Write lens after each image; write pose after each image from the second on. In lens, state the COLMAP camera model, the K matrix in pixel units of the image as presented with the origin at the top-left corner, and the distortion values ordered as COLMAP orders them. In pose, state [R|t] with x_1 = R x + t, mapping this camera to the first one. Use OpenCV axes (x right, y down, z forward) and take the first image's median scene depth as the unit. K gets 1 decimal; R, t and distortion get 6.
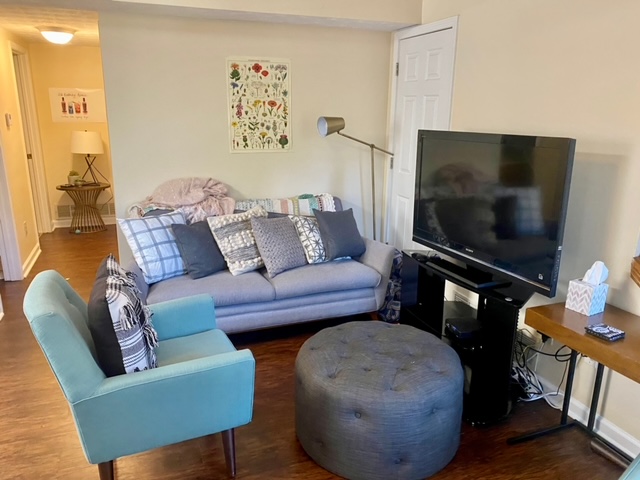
lens RADIAL K [[475.5, 0, 319.1], [0, 475.5, 245.3], [0, 0, 1]] dist [-0.004744, -0.034387]
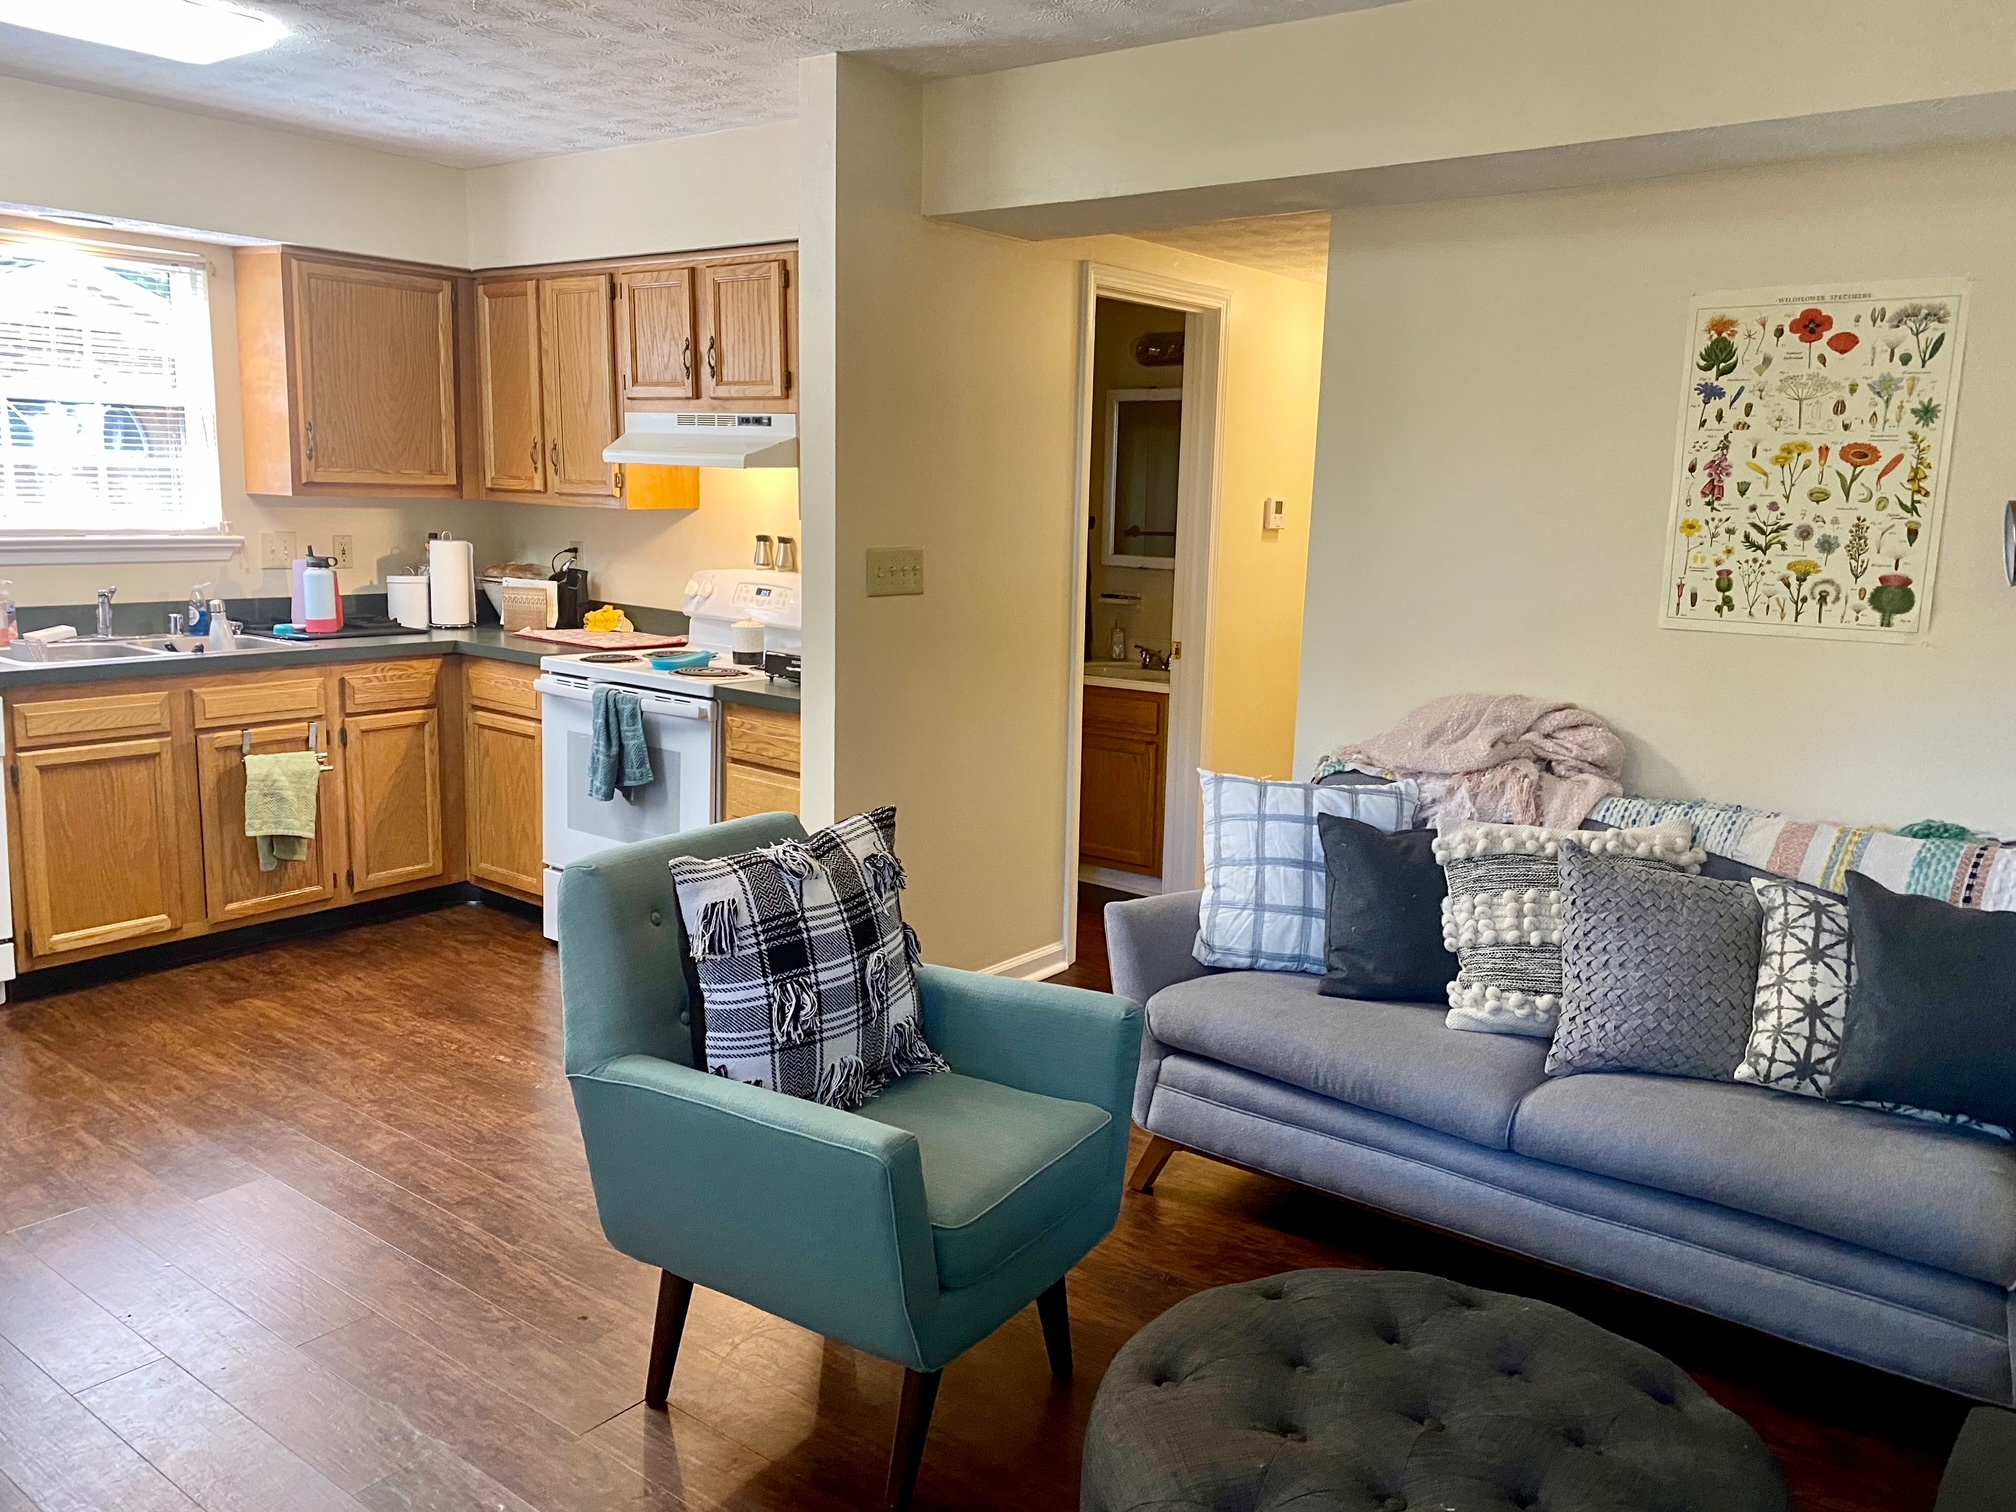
lens RADIAL K [[1498.0, 0, 1009.0], [0, 1498.0, 744.9], [0, 0, 1]] dist [-0.004744, -0.034387]
pose [[0.502015, 0.134334, -0.854362, 0.395183], [-0.246551, 0.969101, 0.007504, -0.038805], [0.828971, 0.206876, 0.519624, 0.238263]]
